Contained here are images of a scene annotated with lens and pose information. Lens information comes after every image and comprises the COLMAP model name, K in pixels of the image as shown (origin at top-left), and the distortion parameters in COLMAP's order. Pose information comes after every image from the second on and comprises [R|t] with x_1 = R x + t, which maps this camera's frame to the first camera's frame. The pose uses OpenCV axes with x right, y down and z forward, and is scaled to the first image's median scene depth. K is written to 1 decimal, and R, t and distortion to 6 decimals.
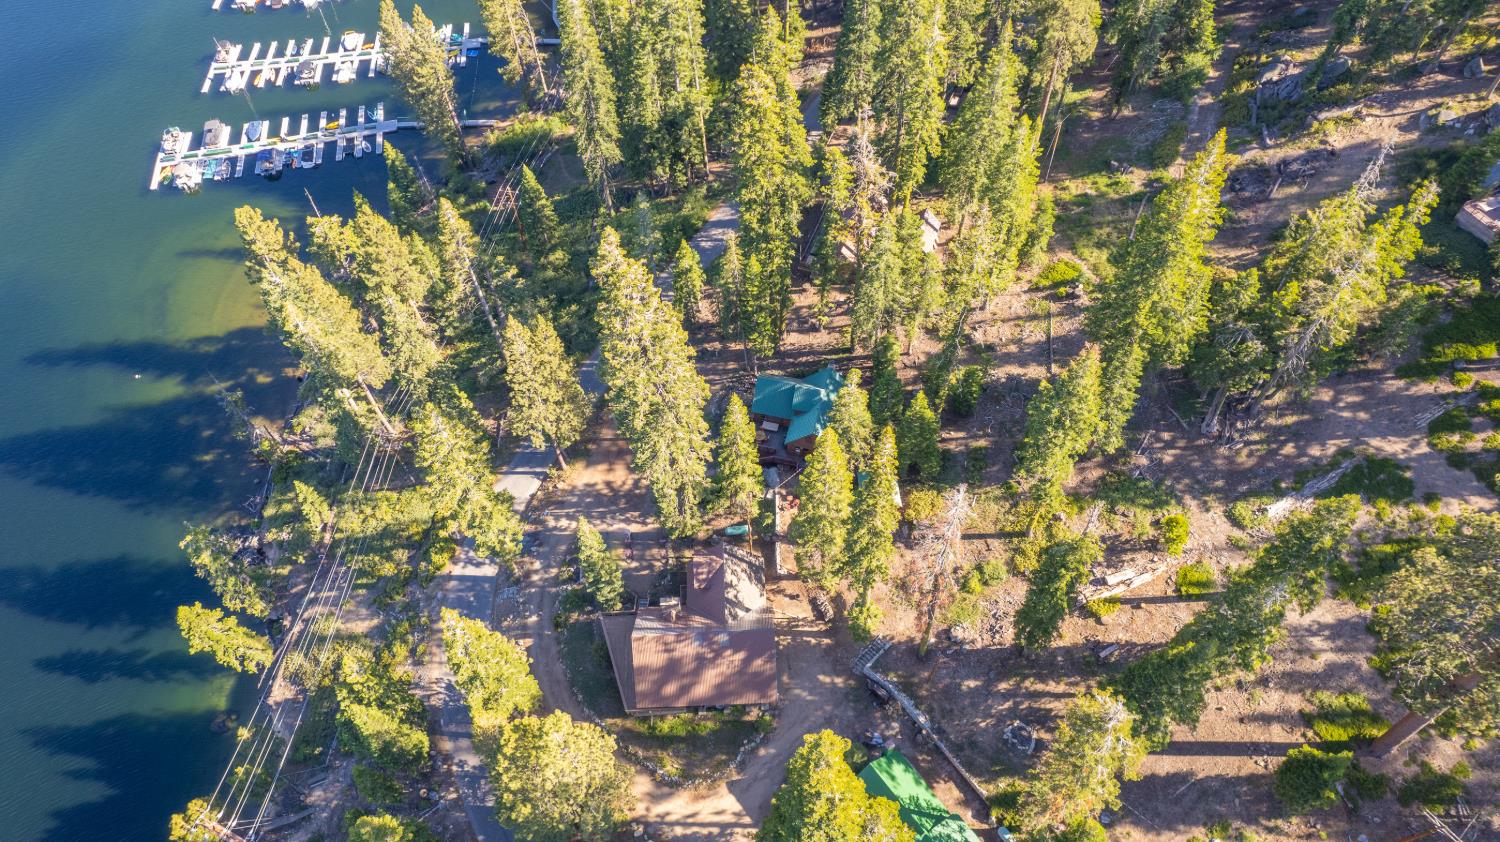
lens RADIAL K [[972.8, 0, 762.1], [0, 972.8, 397.1], [0, 0, 1]] dist [-0.077439, 0.063151]
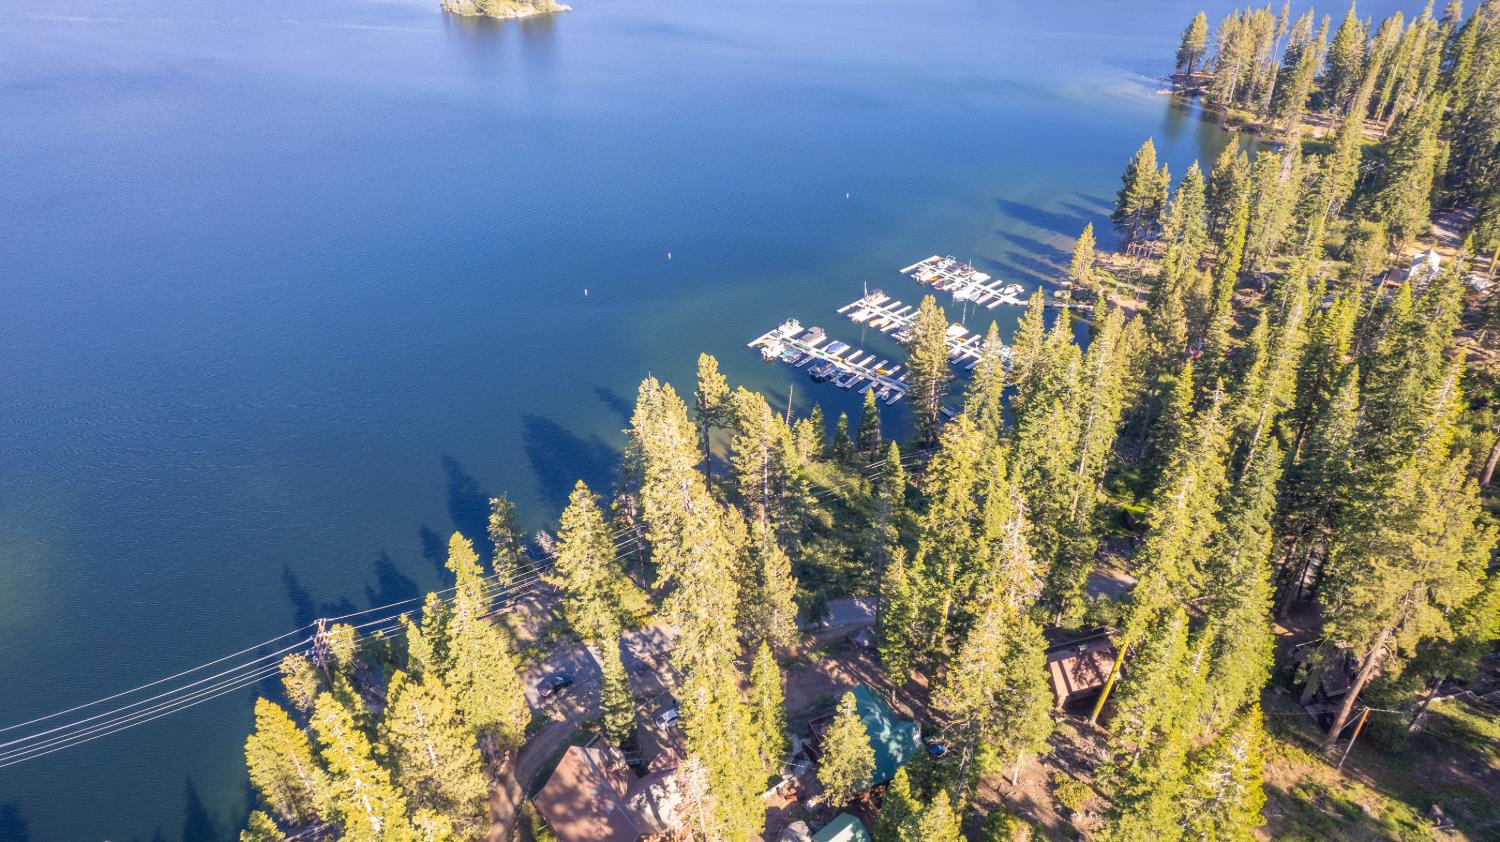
lens RADIAL K [[961.1, 0, 752.2], [0, 961.1, 417.5], [0, 0, 1]] dist [-0.077335, 0.069433]
pose [[0.585731, 0.448281, -0.675250, 0.315725], [-0.645376, 0.761955, -0.053975, -0.069761], [0.490314, 0.467405, 0.735611, 0.051970]]
